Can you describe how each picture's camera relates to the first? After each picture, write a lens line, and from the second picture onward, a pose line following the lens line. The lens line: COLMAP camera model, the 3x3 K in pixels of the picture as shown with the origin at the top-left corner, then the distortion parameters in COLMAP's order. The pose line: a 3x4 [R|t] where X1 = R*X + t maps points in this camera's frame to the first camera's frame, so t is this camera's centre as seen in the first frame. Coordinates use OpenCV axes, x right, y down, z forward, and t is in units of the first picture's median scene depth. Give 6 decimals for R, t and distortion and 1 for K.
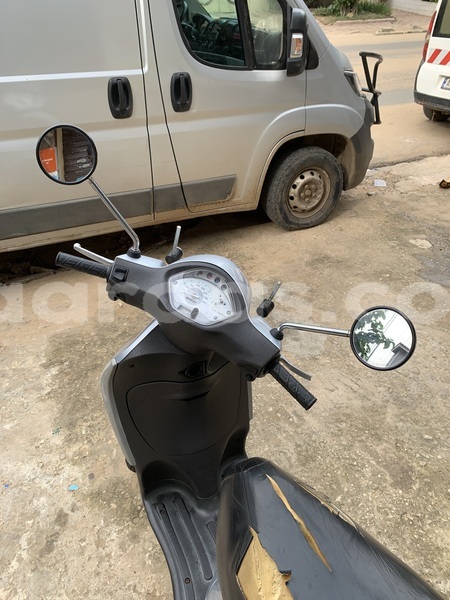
lens RADIAL K [[461.4, 0, 226.7], [0, 461.4, 298.5], [0, 0, 1]] dist [0.008947, 0.003324]
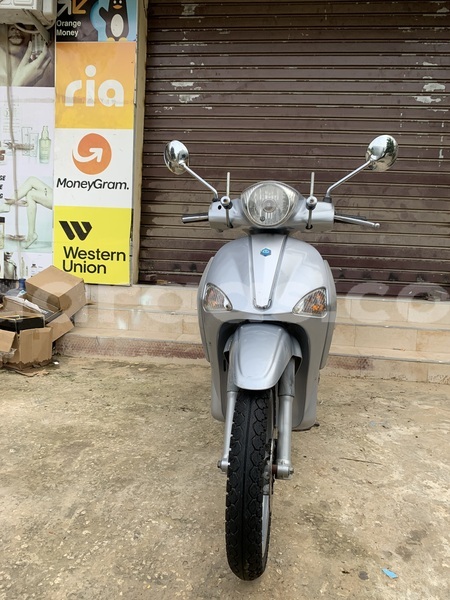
lens RADIAL K [[461.4, 0, 226.1], [0, 461.4, 300.4], [0, 0, 1]] dist [0.008947, 0.003324]
pose [[-0.827892, -0.093132, 0.553102, -0.511615], [0.294757, 0.766731, 0.570300, -0.419130], [-0.477194, 0.635177, -0.607319, 1.376265]]
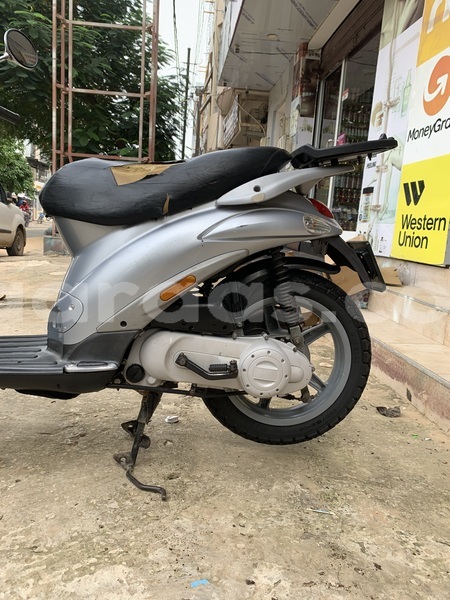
lens RADIAL K [[461.4, 0, 229.4], [0, 461.4, 299.0], [0, 0, 1]] dist [0.008947, 0.003324]
pose [[0.359097, -0.119927, 0.925563, -0.564861], [0.490879, 0.867727, -0.078017, 0.572323], [-0.793780, 0.482355, 0.370468, 0.190522]]
